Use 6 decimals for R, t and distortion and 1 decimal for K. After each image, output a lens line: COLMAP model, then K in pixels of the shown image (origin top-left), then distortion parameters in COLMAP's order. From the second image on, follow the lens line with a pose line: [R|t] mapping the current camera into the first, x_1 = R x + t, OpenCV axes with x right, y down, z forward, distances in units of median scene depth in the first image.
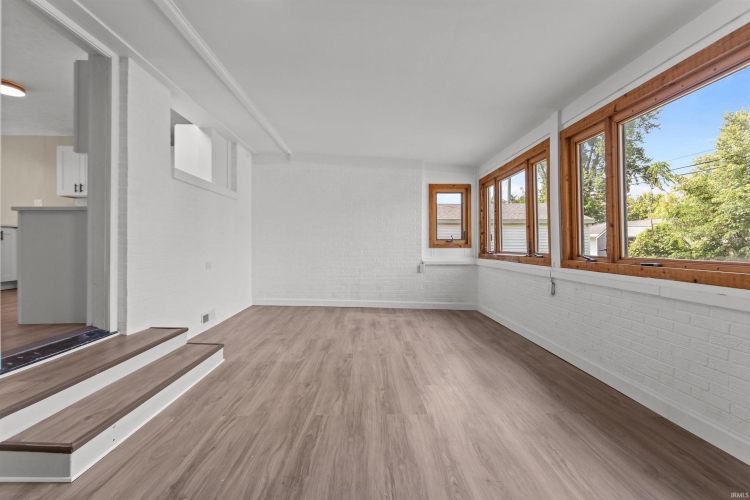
lens RADIAL K [[353.4, 0, 371.8], [0, 353.4, 245.8], [0, 0, 1]] dist [0.003245, 0.002157]
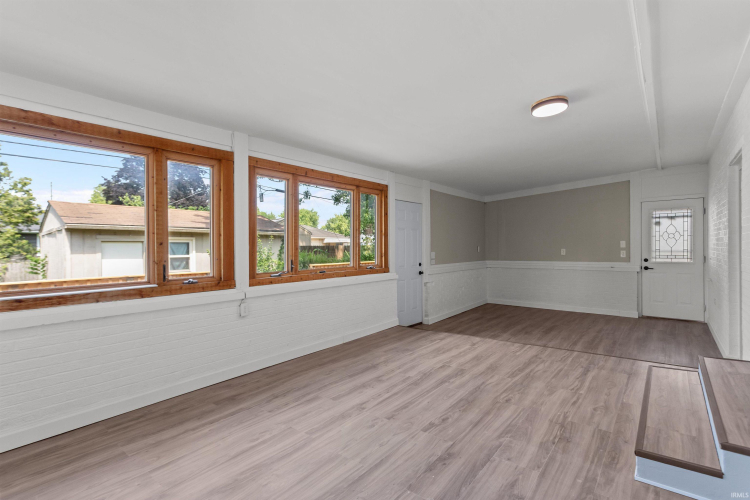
lens RADIAL K [[353.4, 0, 379.7], [0, 353.4, 250.7], [0, 0, 1]] dist [0.003245, 0.002157]
pose [[-0.767579, 0.000998, 0.640953, -0.581250], [0.011875, 0.999849, 0.012664, -0.072020], [-0.640844, 0.017332, -0.767475, 2.106574]]
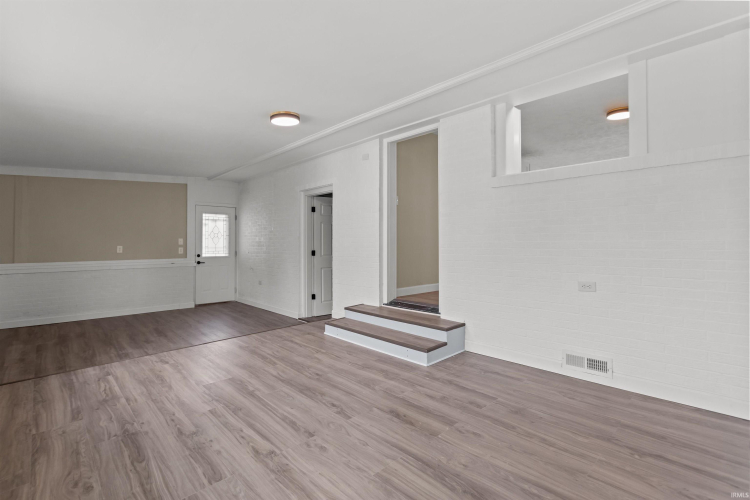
lens RADIAL K [[353.4, 0, 372.7], [0, 353.4, 241.9], [0, 0, 1]] dist [0.003245, 0.002157]
pose [[-0.739079, -0.001822, -0.673617, 0.492670], [0.002585, 0.999981, -0.005540, -0.042958], [0.673614, -0.005836, -0.739060, 2.057748]]
